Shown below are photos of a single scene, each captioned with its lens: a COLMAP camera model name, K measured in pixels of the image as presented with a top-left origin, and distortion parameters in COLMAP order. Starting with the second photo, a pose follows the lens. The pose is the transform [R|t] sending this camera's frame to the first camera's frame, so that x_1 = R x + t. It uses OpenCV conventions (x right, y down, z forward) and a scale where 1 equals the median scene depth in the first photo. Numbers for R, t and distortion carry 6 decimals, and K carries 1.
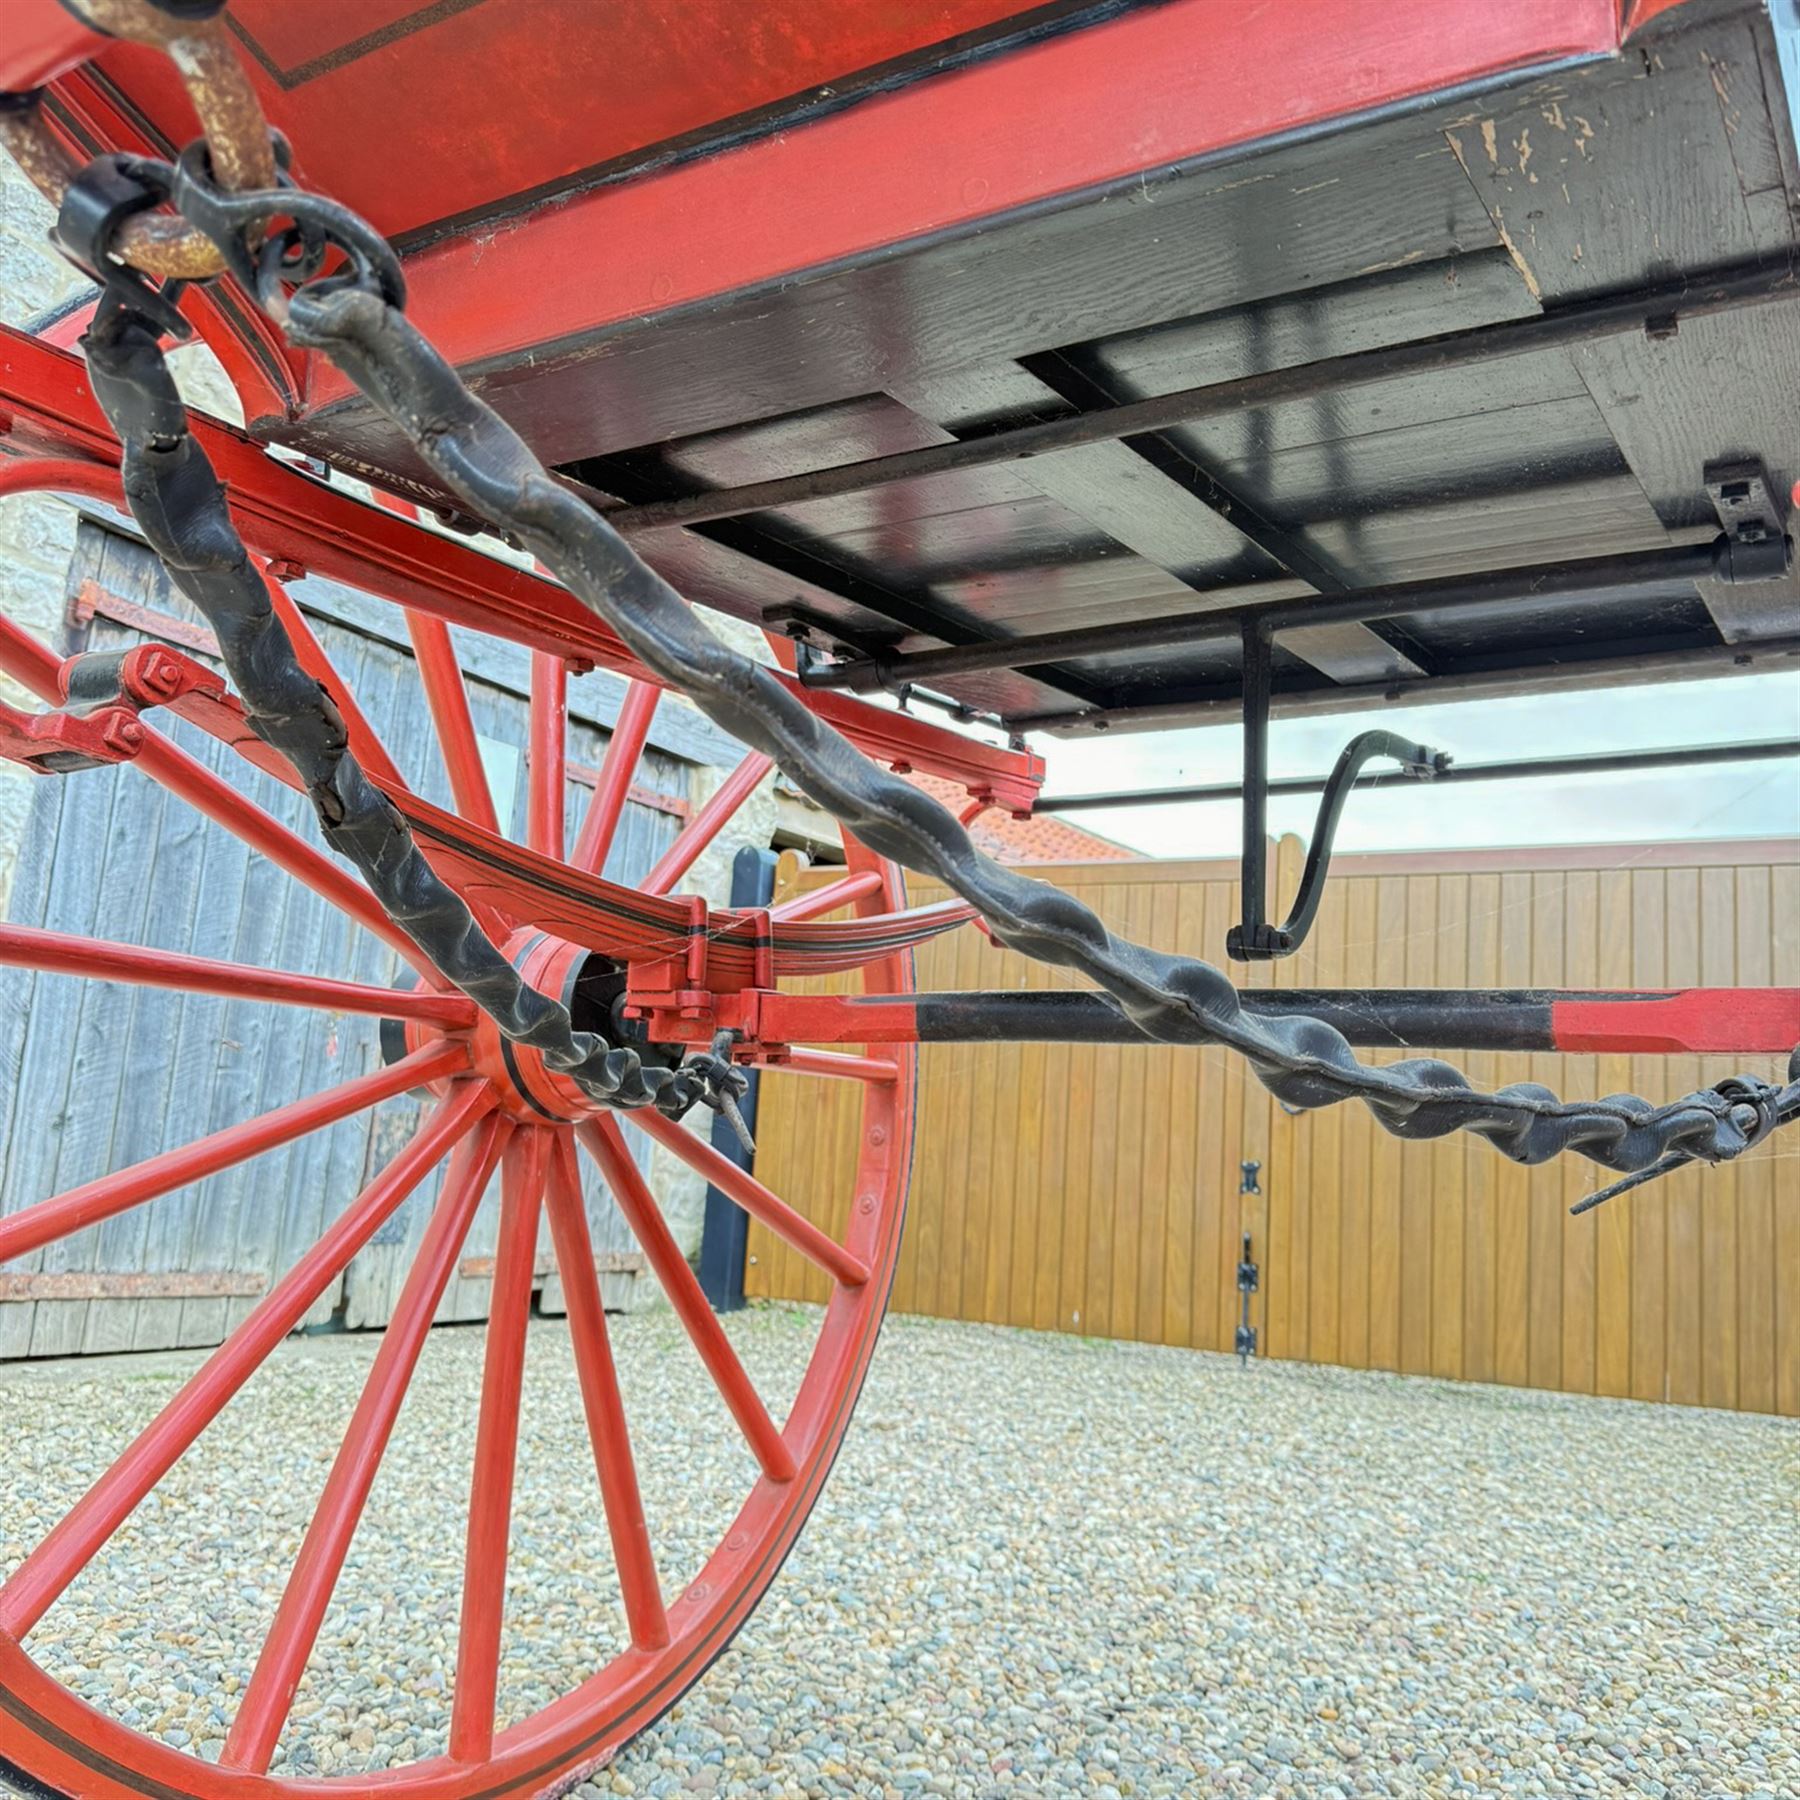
lens RADIAL K [[1725.8, 0, 888.6], [0, 1725.8, 902.1], [0, 0, 1]] dist [0.001366, -0.018415]
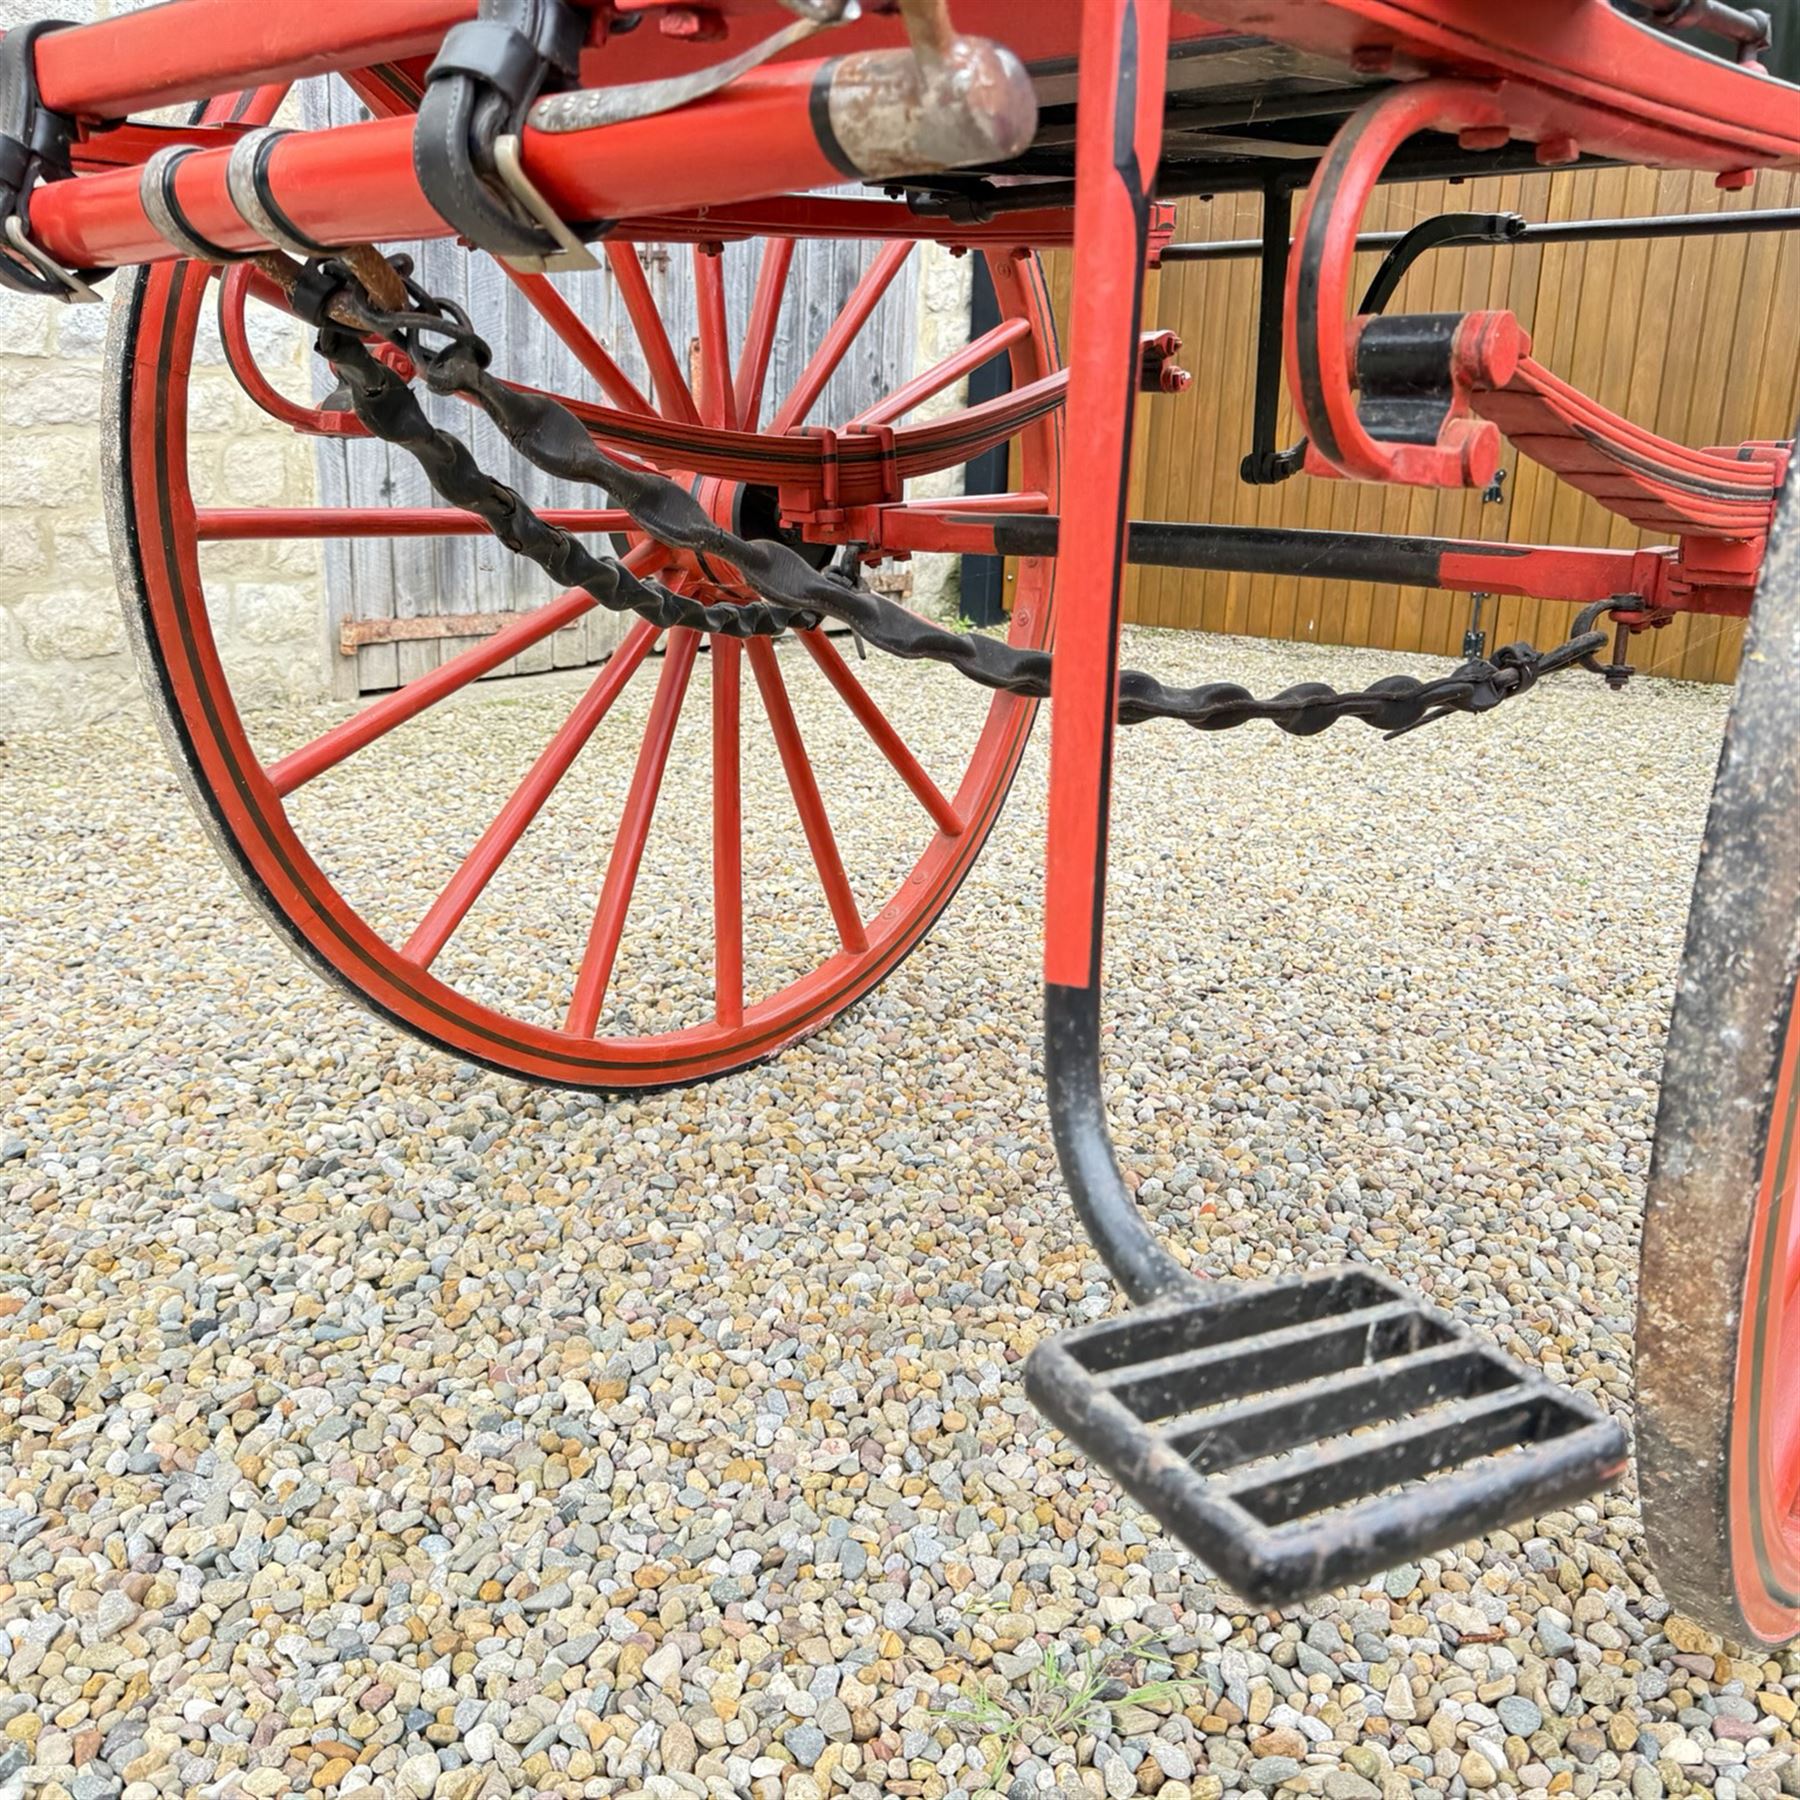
lens RADIAL K [[1706.6, 0, 894.0], [0, 1706.6, 929.9], [0, 0, 1]] dist [0.168549, -0.359579]
pose [[0.984416, 0.012754, -0.175390, 0.125093], [0.063584, 0.904070, 0.422627, -0.156103], [0.163955, -0.427193, 0.889171, -0.208346]]
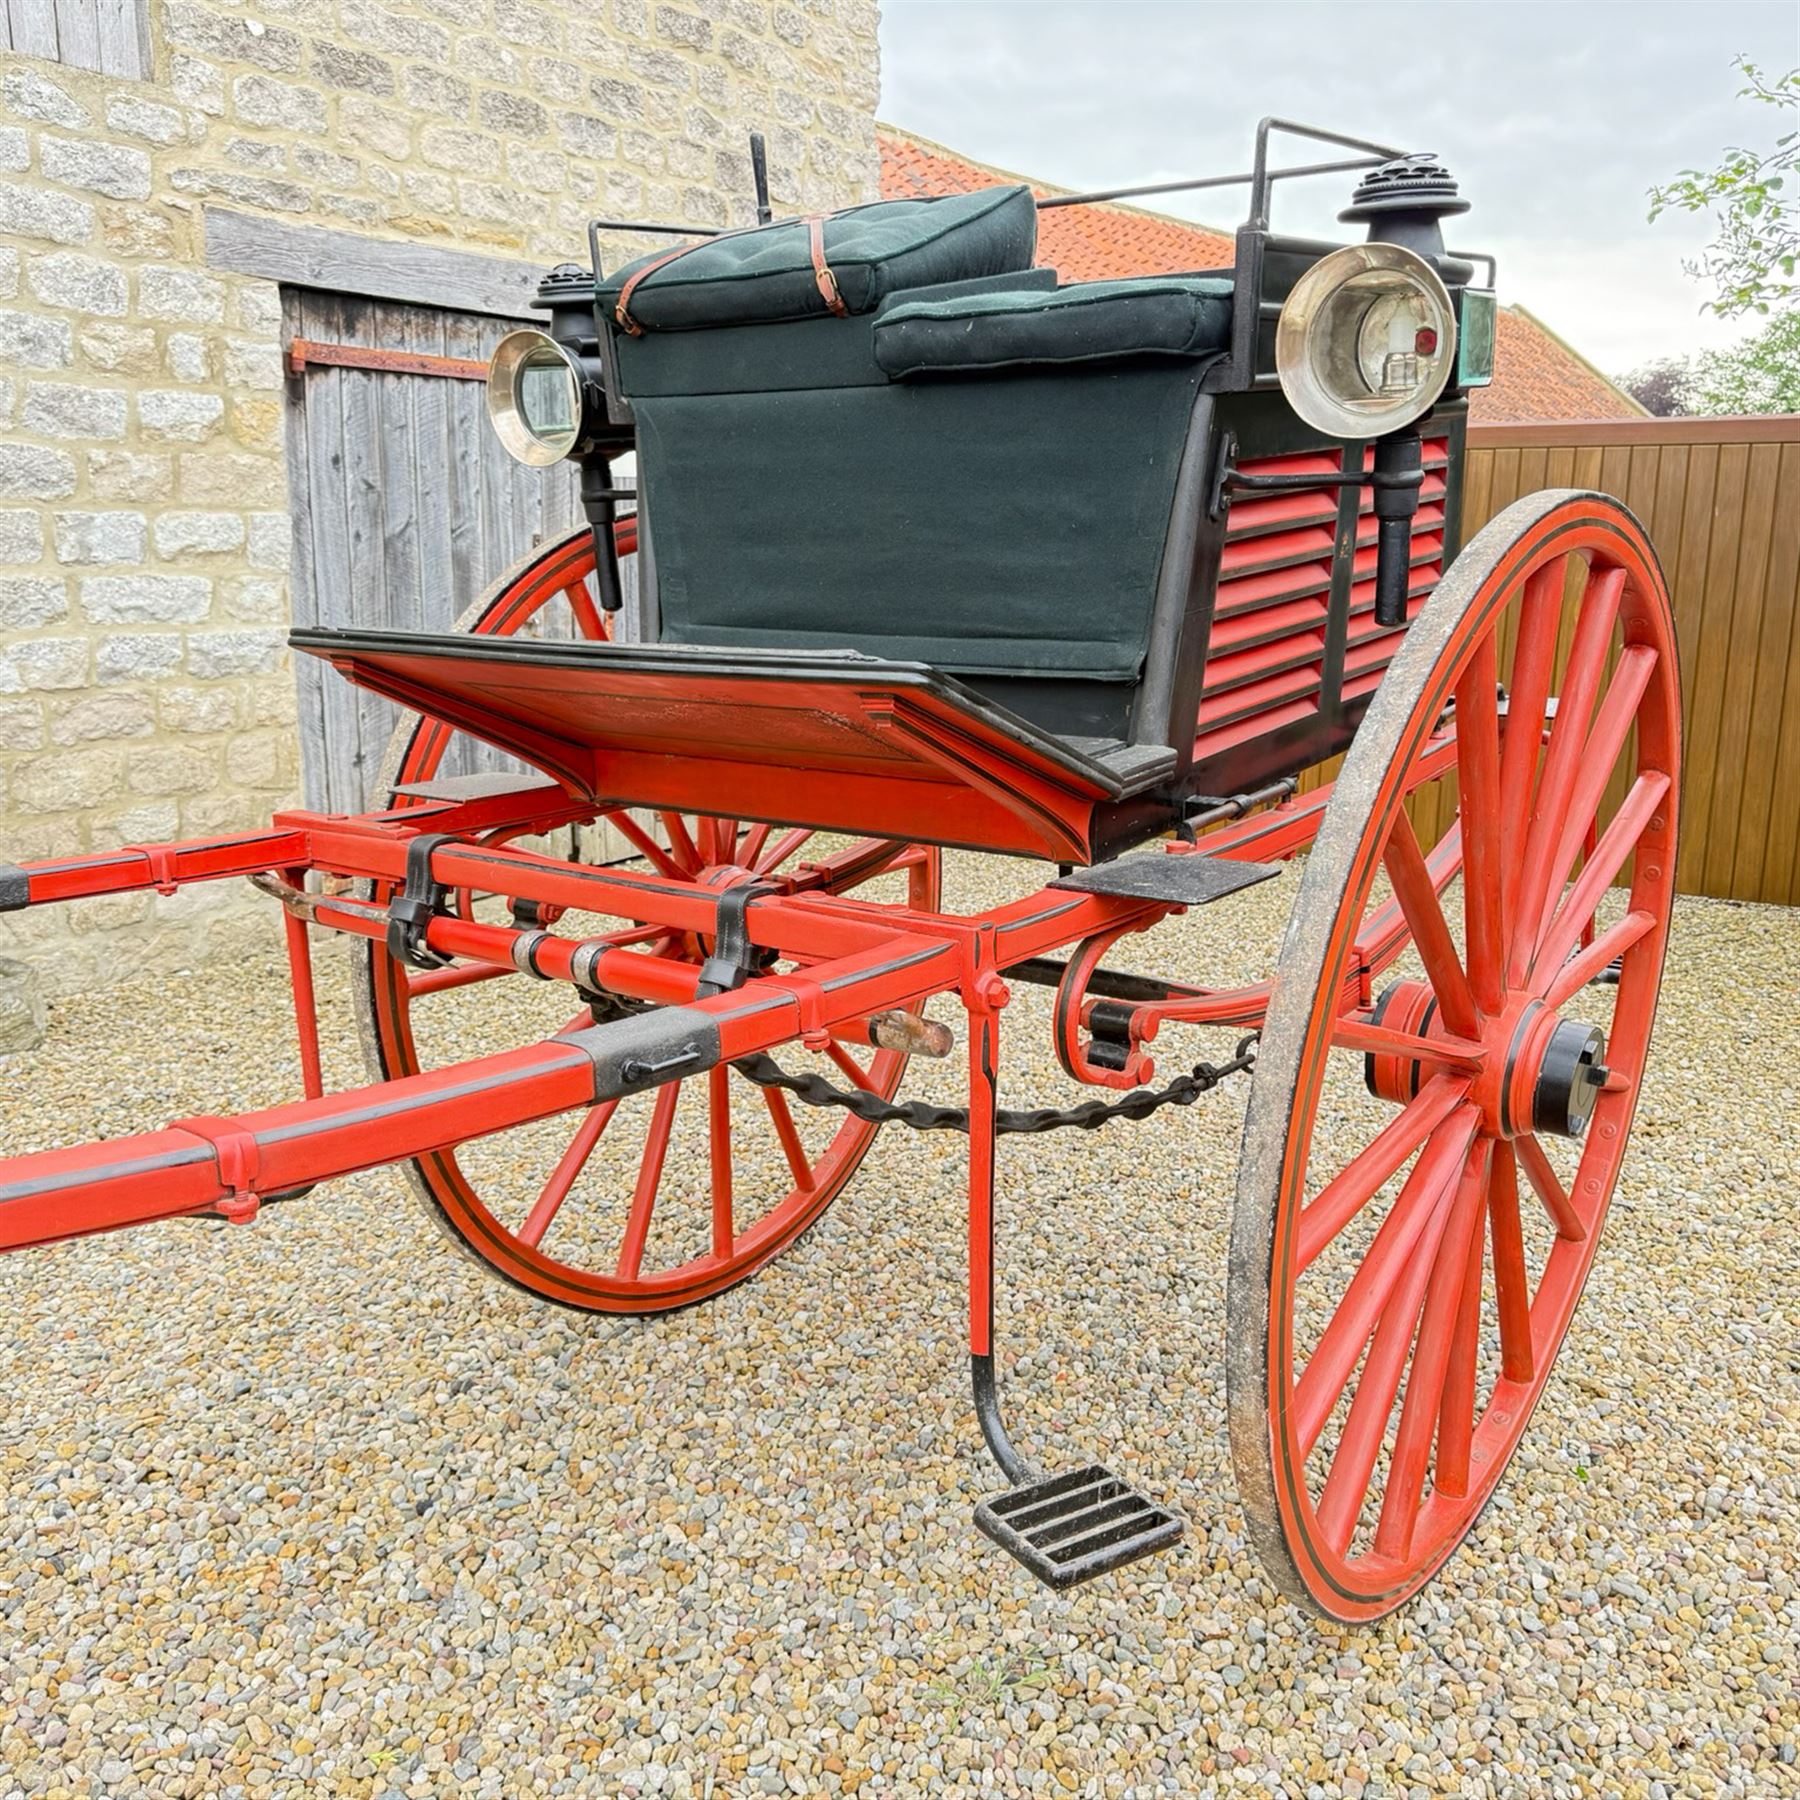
lens RADIAL K [[1756.2, 0, 900.0], [0, 1756.2, 900.0], [0, 0, 1]] dist [0.182971, -0.451066]
pose [[0.994912, -0.039199, -0.092812, 0.151692], [0.071110, 0.925800, 0.371264, -0.555855], [0.071372, -0.375975, 0.923877, -0.656857]]
